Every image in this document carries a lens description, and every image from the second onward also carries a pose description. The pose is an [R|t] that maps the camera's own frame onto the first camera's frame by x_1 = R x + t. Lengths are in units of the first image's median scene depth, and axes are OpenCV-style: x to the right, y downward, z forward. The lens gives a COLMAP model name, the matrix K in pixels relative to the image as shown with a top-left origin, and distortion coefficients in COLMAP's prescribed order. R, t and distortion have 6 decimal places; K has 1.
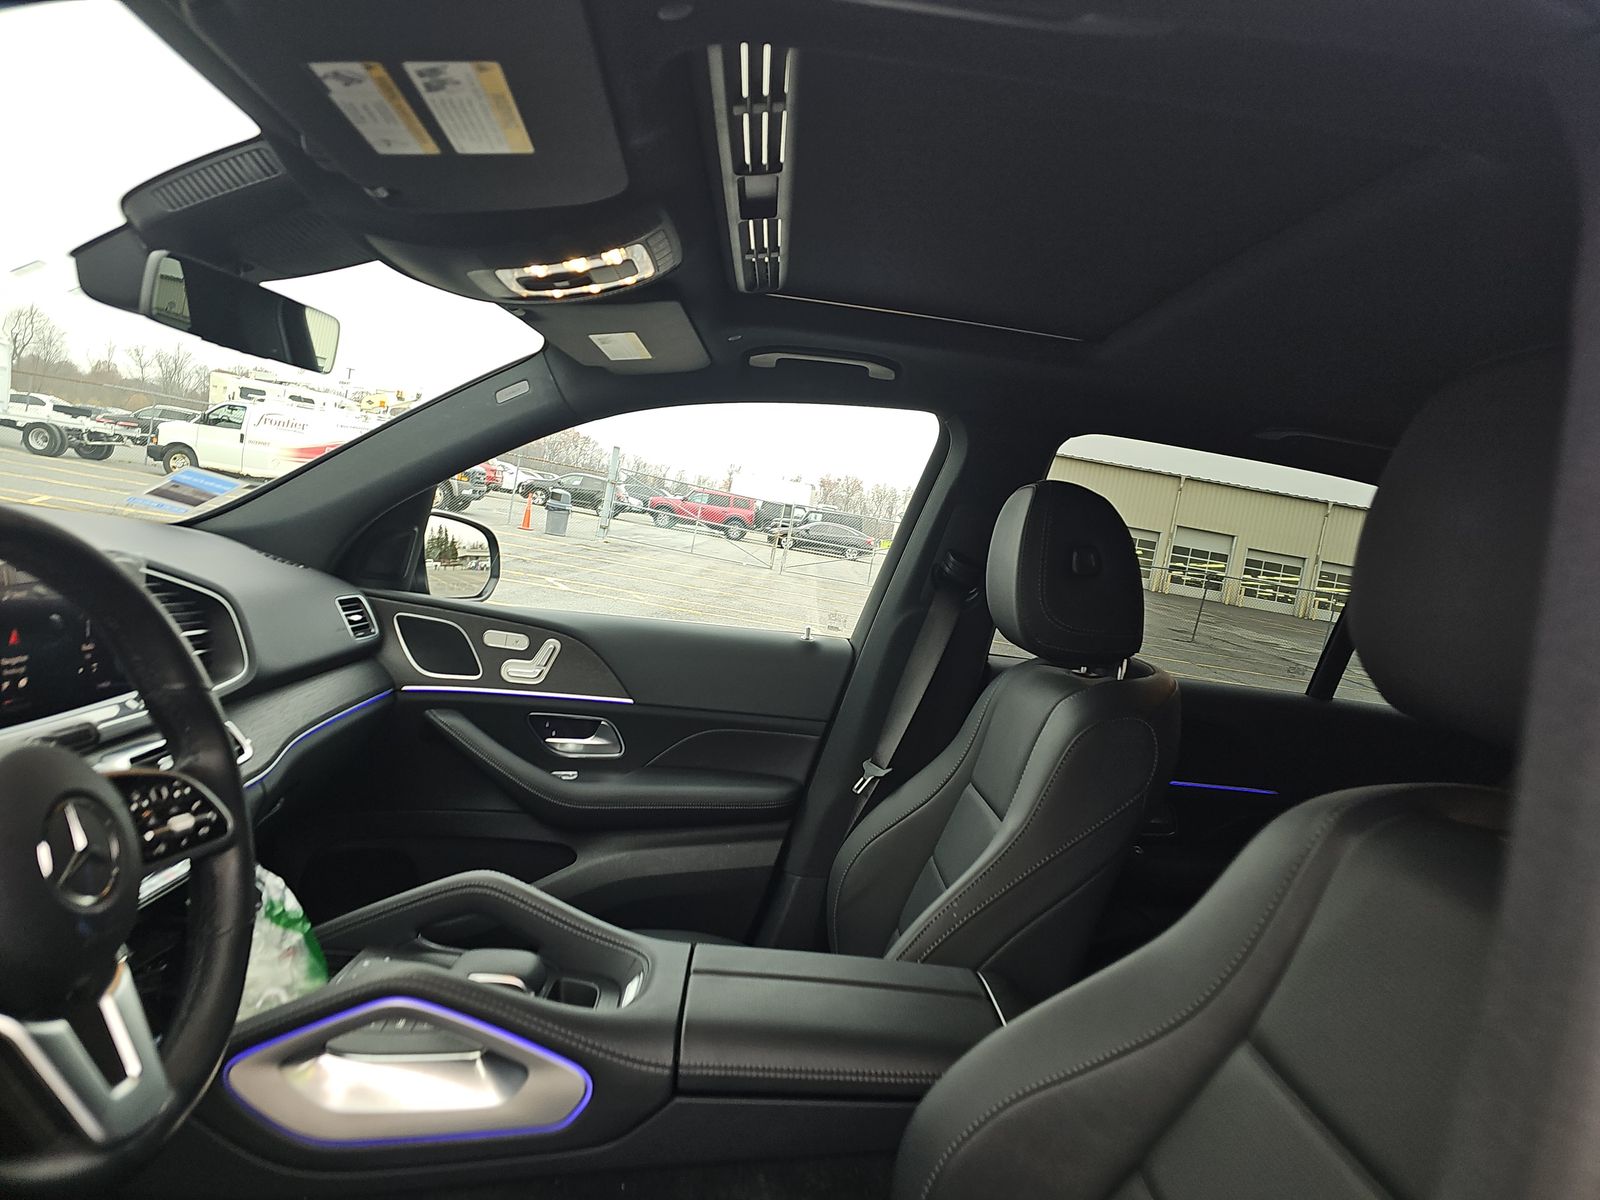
lens RADIAL K [[1065.0, 0, 820.1], [0, 1065.0, 578.7], [0, 0, 1]] dist [0.138643, -0.152666]
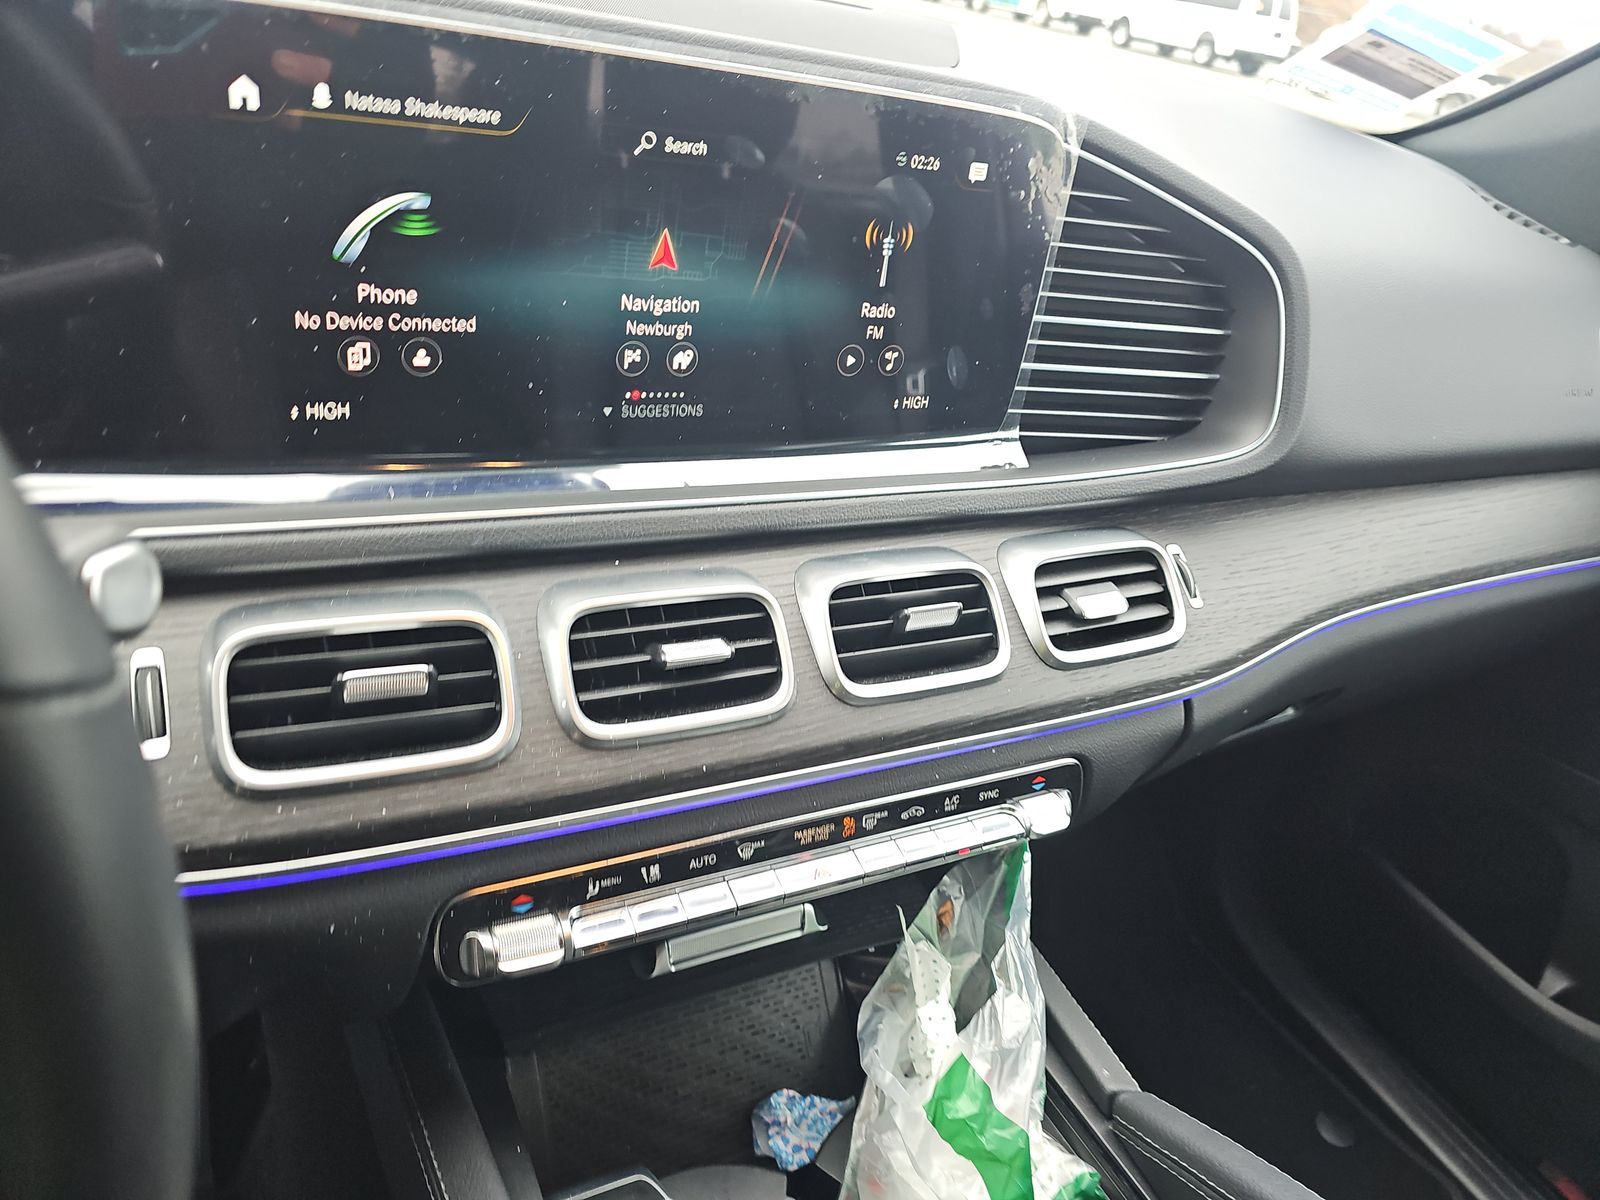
lens RADIAL K [[1074.0, 0, 811.2], [0, 1074.0, 597.6], [0, 0, 1]] dist [0.078410, -0.078701]
pose [[0.436911, 0.376405, -0.816963, -0.180929], [-0.139306, 0.925593, 0.351954, 0.012487], [0.888652, -0.039964, 0.456837, 0.511311]]
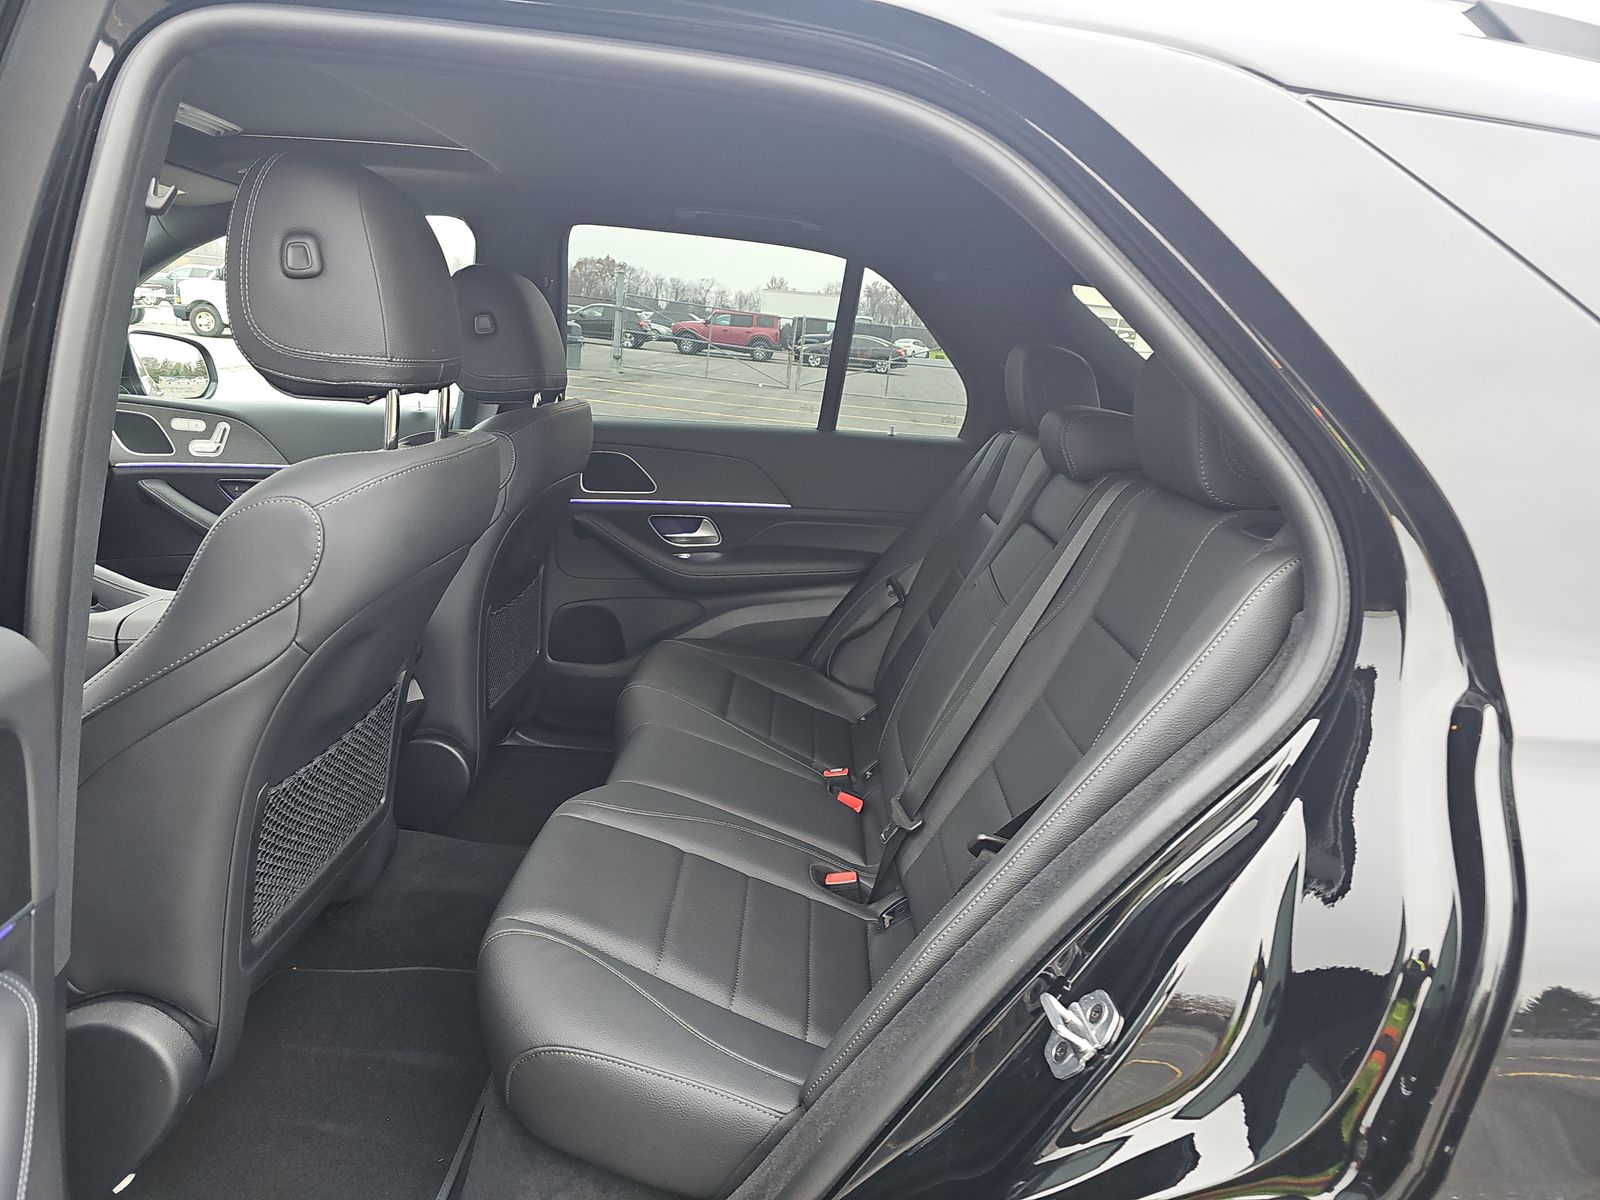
lens RADIAL K [[1074.0, 0, 811.2], [0, 1074.0, 597.6], [0, 0, 1]] dist [0.078410, -0.078701]
pose [[0.996636, -0.061910, -0.053699, 0.595767], [0.070655, 0.981082, 0.180238, 0.087639], [0.041524, -0.183426, 0.982156, -0.361630]]
